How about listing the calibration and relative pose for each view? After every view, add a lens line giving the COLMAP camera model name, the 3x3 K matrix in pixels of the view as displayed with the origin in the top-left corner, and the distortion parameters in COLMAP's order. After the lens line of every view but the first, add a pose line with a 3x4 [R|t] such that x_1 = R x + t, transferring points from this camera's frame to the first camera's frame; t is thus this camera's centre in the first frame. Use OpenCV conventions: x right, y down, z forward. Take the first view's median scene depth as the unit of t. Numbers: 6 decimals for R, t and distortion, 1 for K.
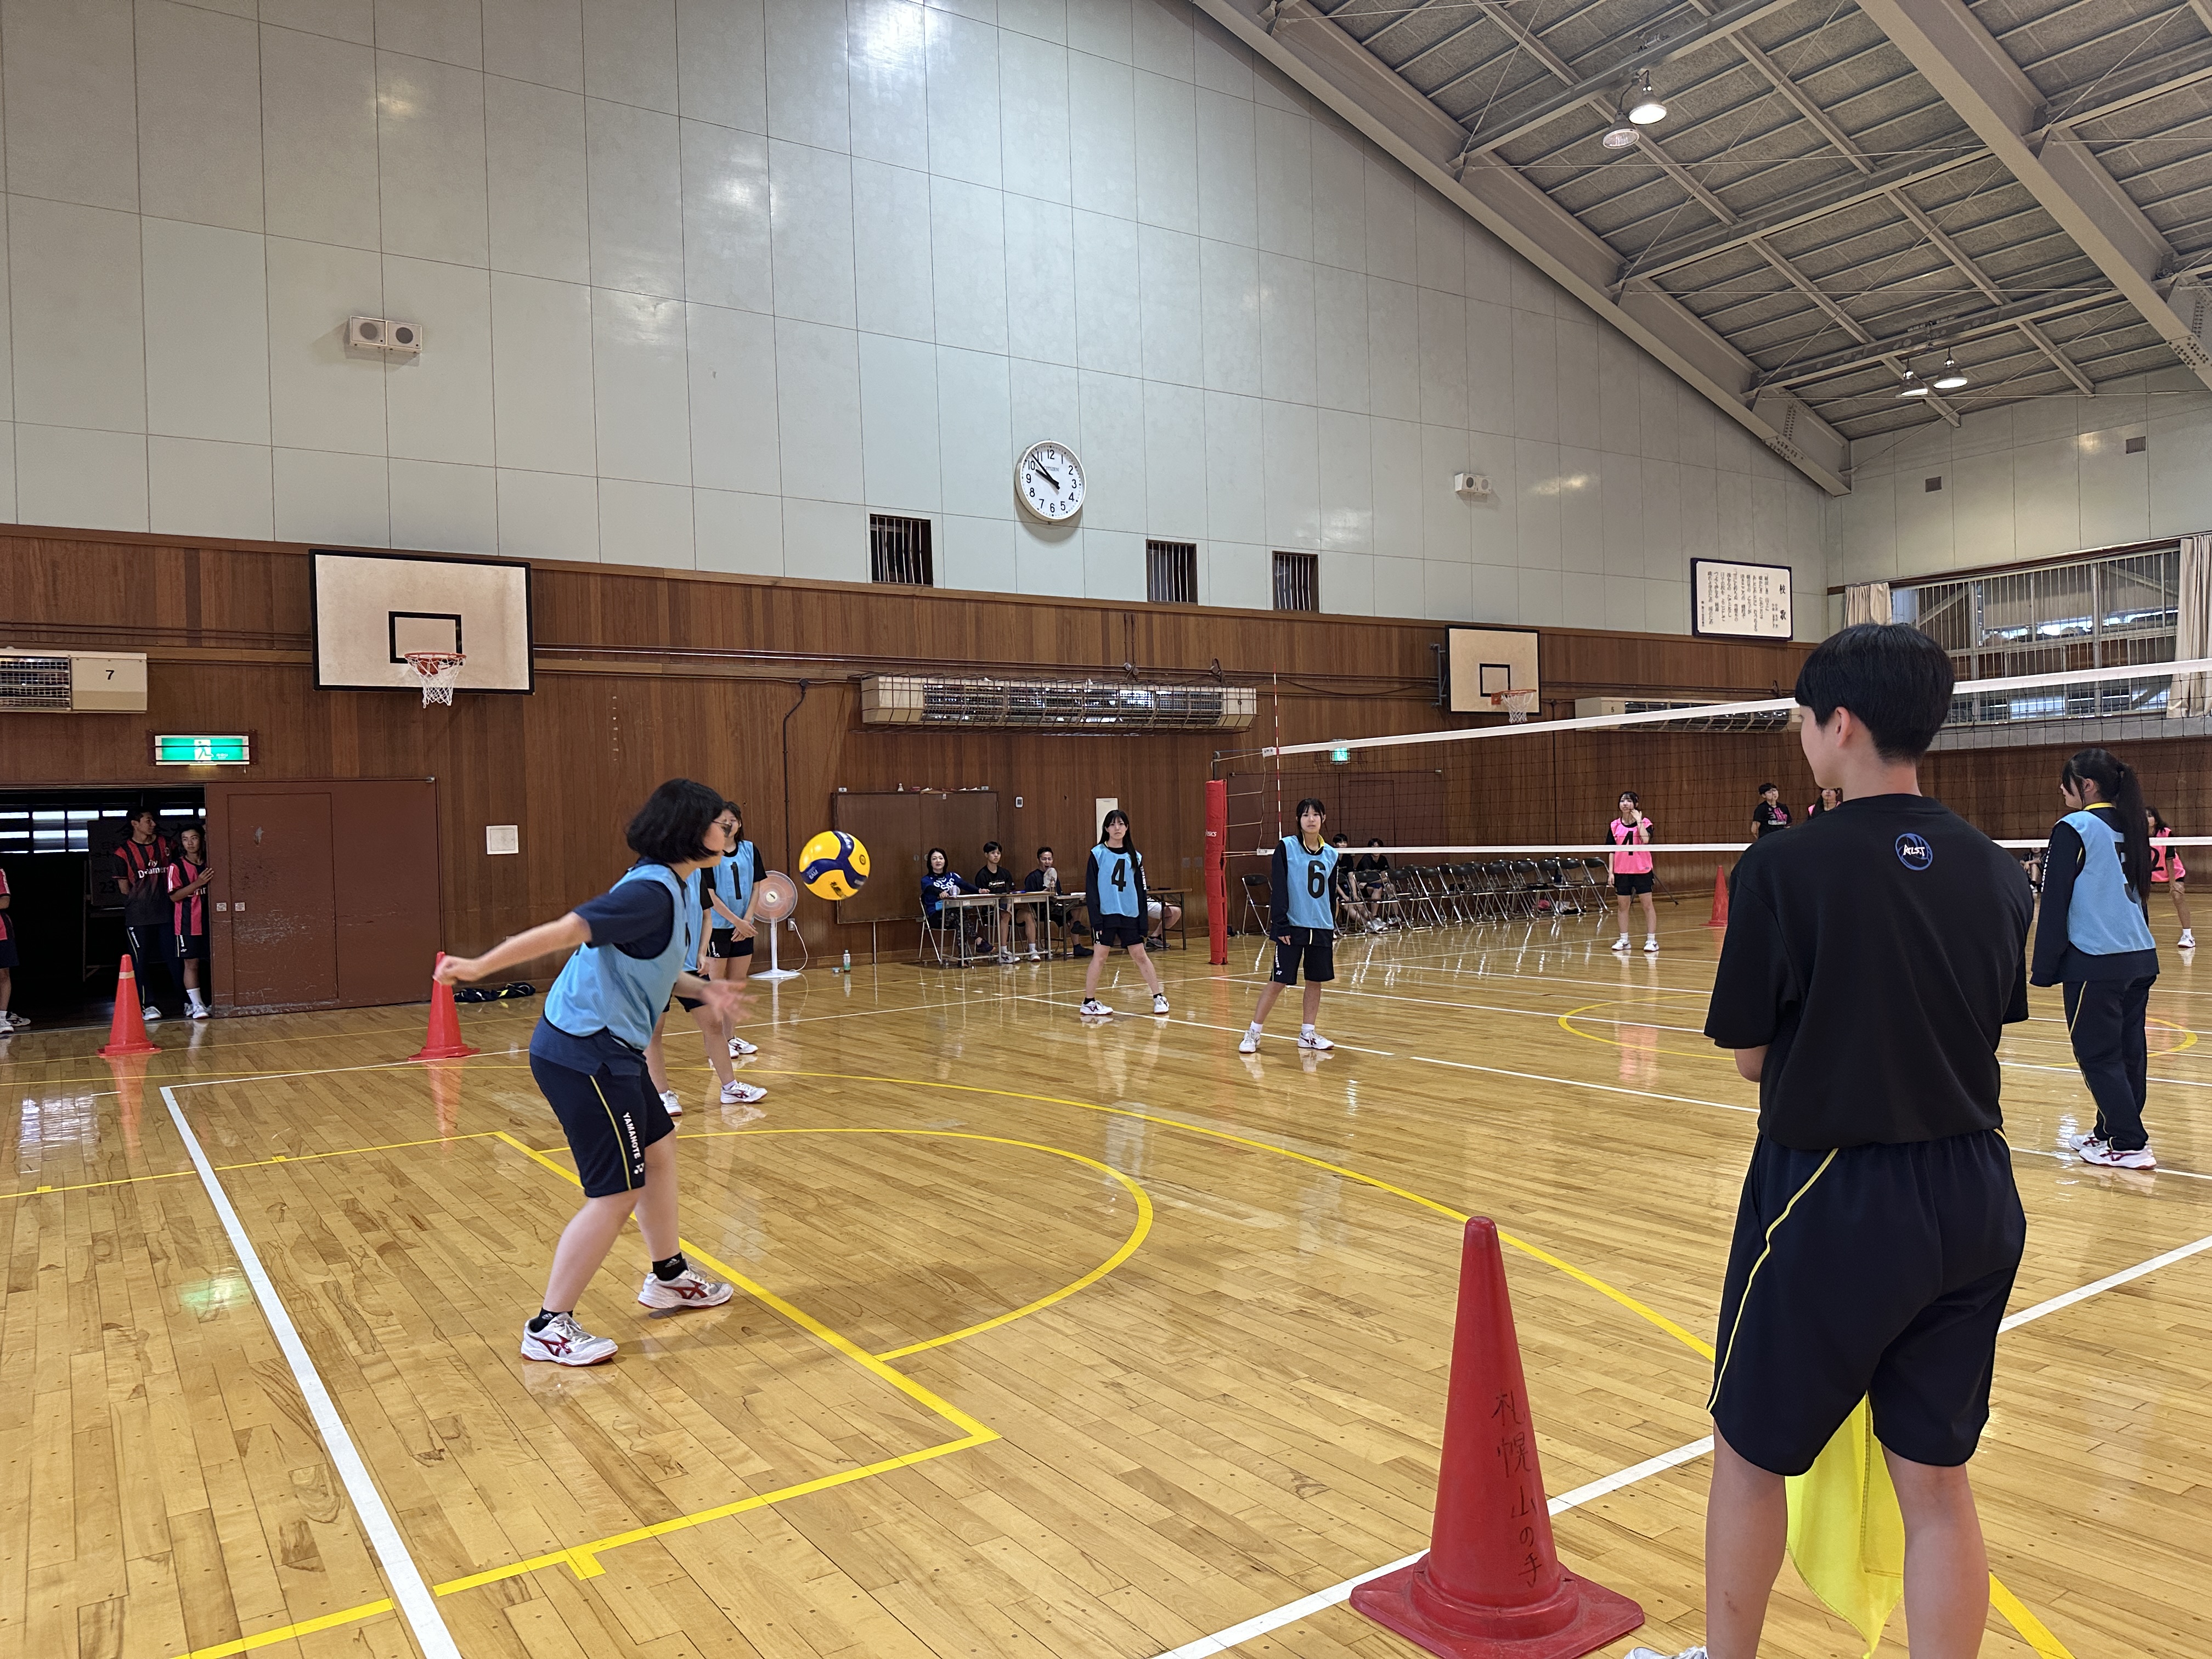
lens RADIAL K [[1546.3, 0, 1106.0], [0, 1546.3, 829.5], [0, 0, 1]] dist [-0.001988, 0.000478]
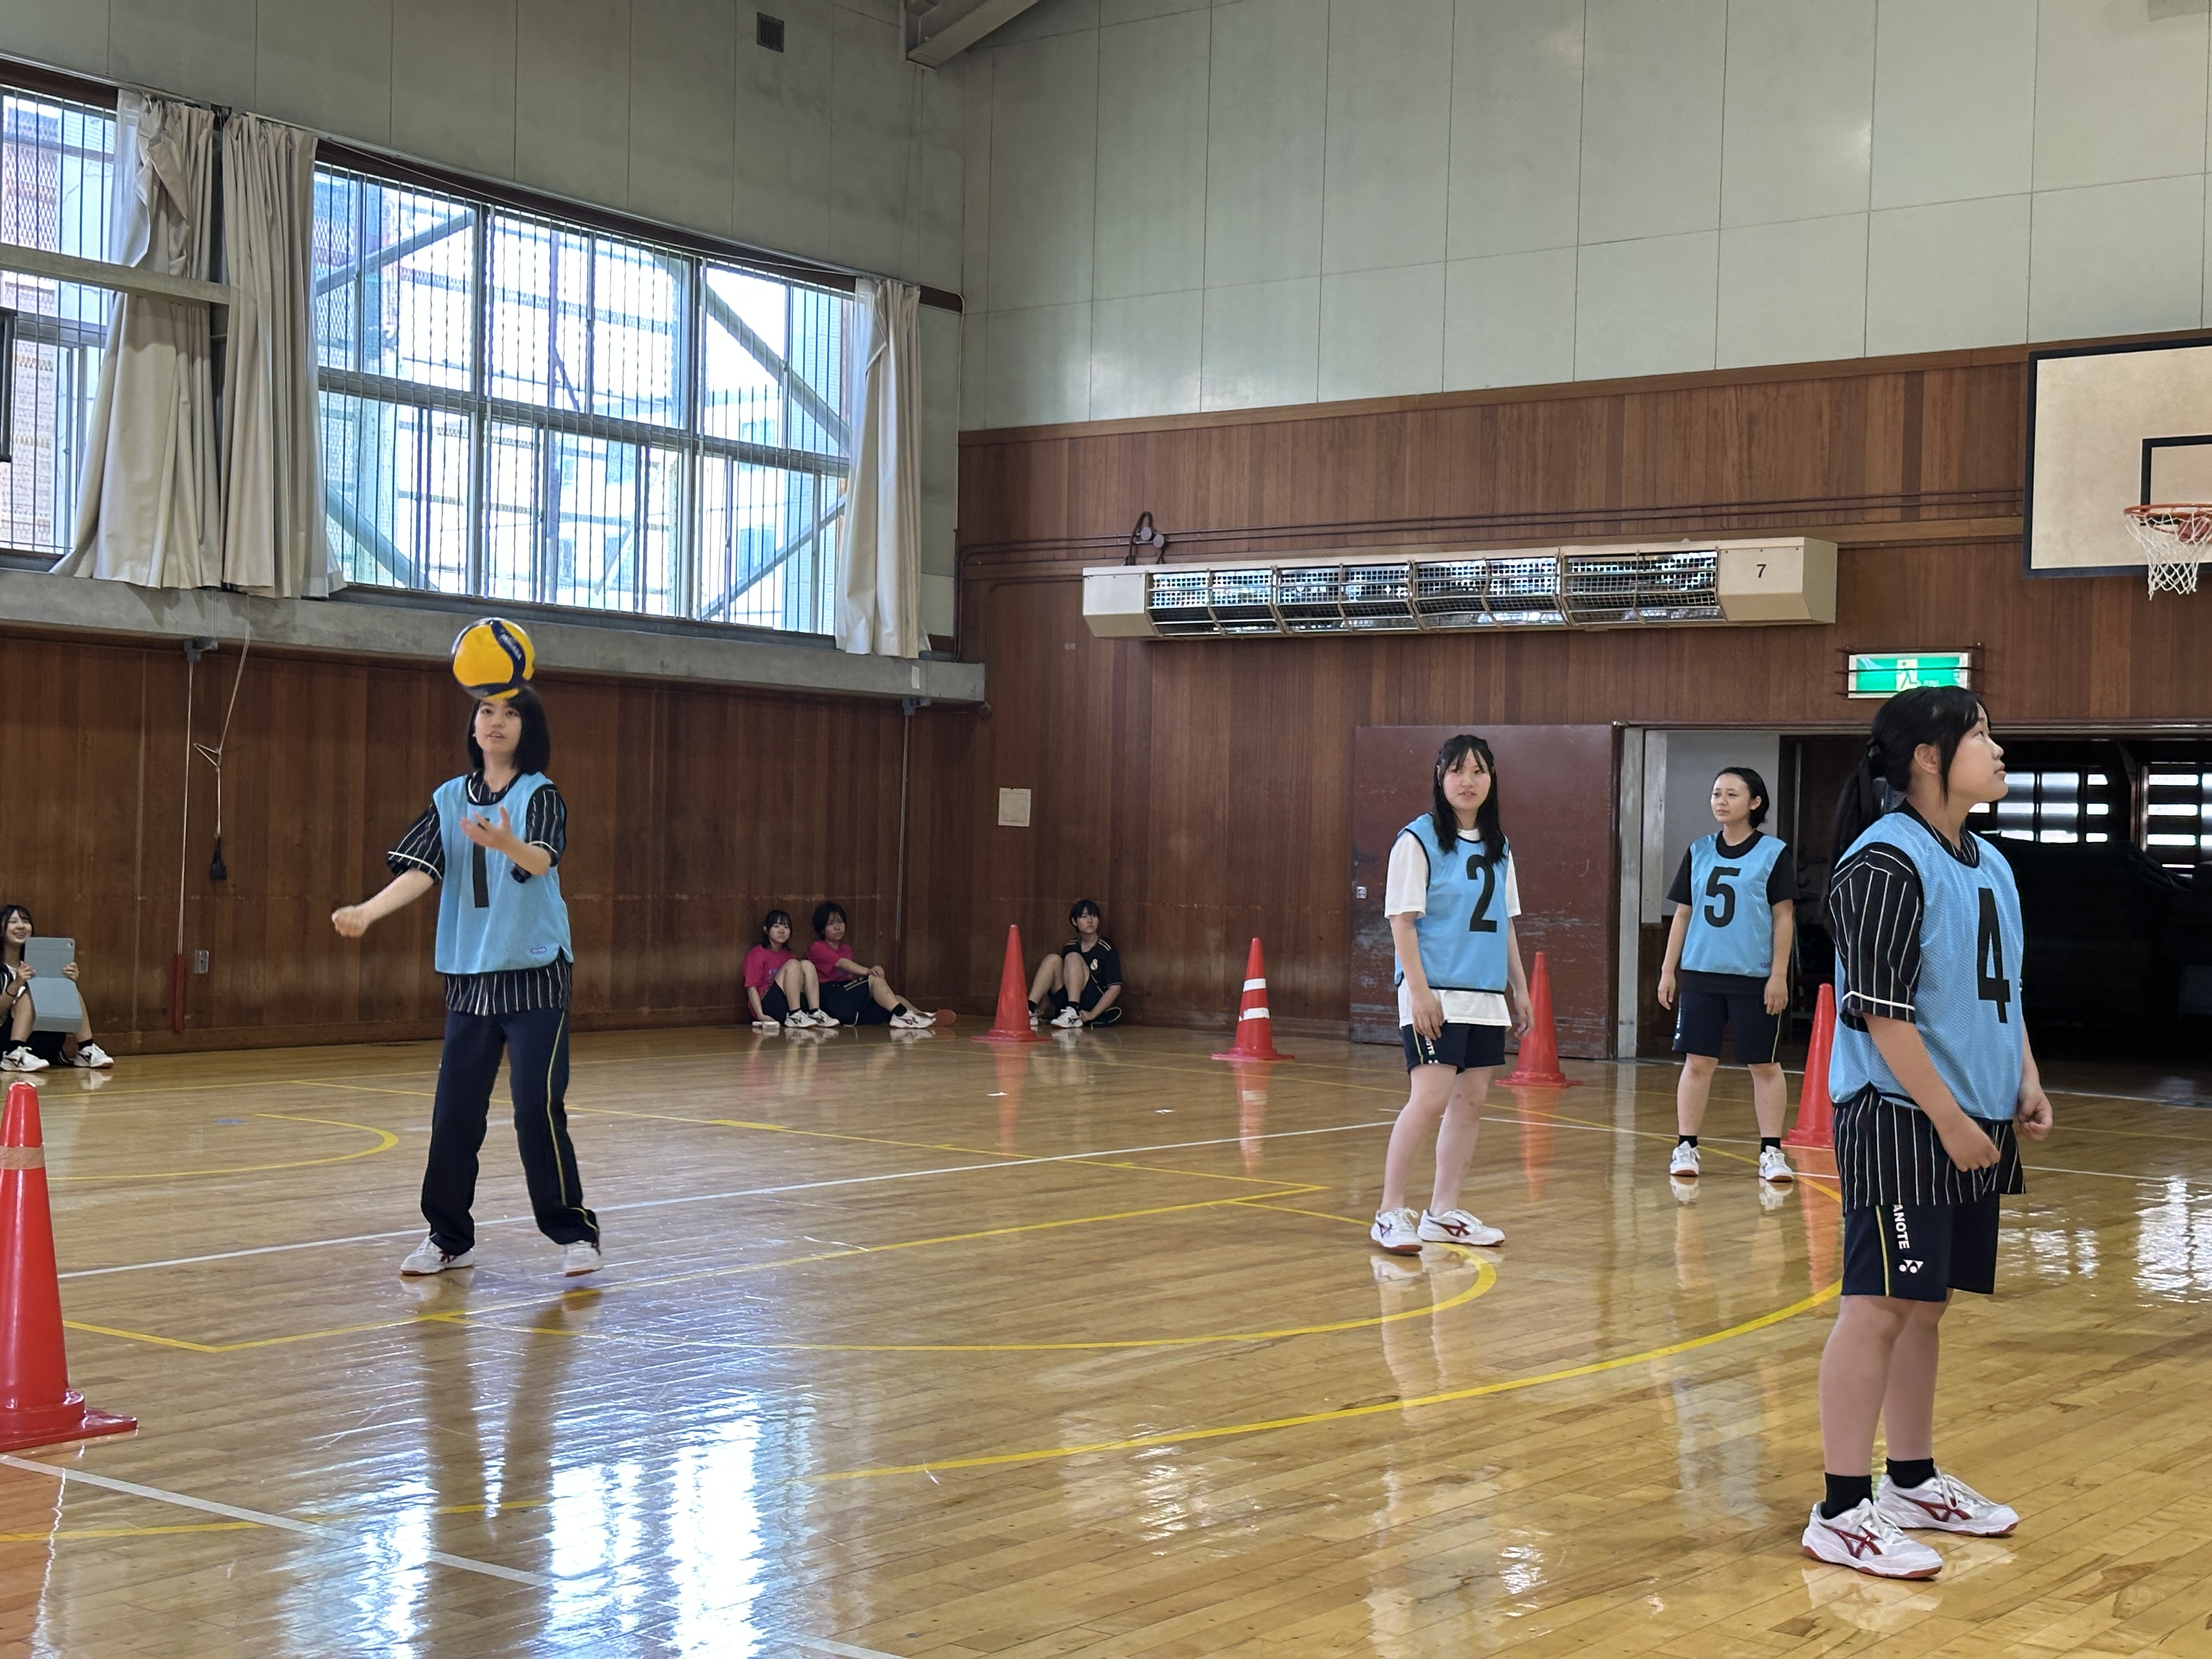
lens RADIAL K [[3072.8, 0, 1106.0], [0, 3072.8, 829.5], [0, 0, 1]] dist [0.028141, -0.031883]
pose [[0.321474, 0.034015, -0.946307, 0.559763], [-0.036568, 0.999055, 0.023488, -0.003633], [0.946212, 0.027053, 0.322414, 0.249376]]
